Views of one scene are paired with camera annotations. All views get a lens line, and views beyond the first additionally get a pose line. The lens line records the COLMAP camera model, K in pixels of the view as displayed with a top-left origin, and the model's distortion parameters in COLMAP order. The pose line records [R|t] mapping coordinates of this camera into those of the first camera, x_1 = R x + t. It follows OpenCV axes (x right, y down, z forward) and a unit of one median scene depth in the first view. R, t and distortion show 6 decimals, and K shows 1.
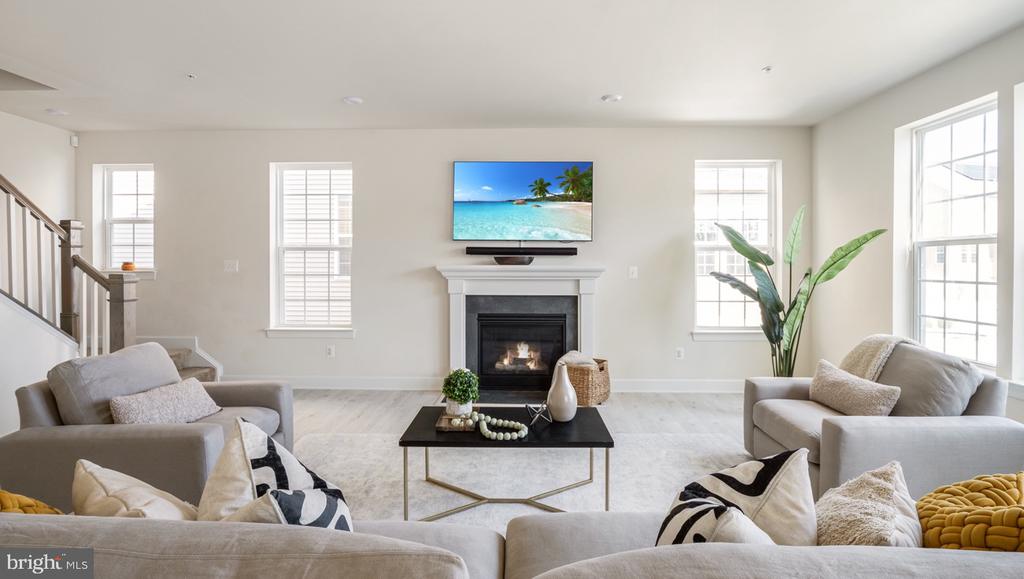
lens RADIAL K [[491.5, 0, 512.0], [0, 491.5, 289.5], [0, 0, 1]] dist [-0.001057, -0.000147]
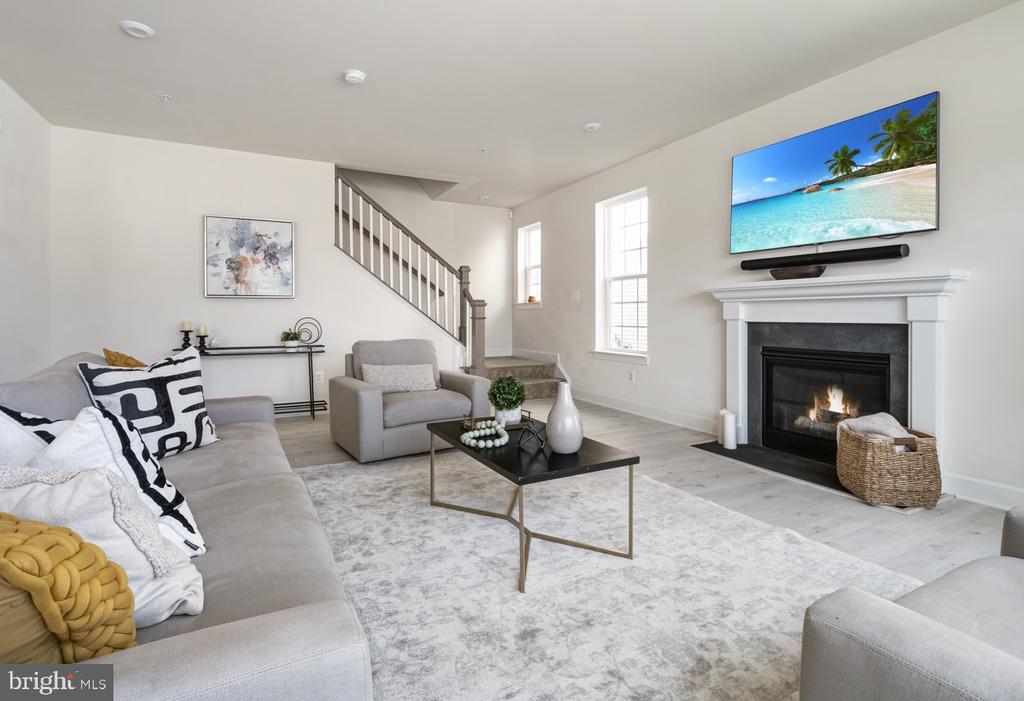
lens RADIAL K [[500.7, 0, 512.0], [0, 500.7, 350.5], [0, 0, 1]] dist [-0.033818, -0.000070]
pose [[0.482540, 0.055925, -0.874087, 0.433510], [-0.023206, 0.998425, 0.051069, 0.025485], [0.875566, -0.004359, 0.483078, 0.286261]]
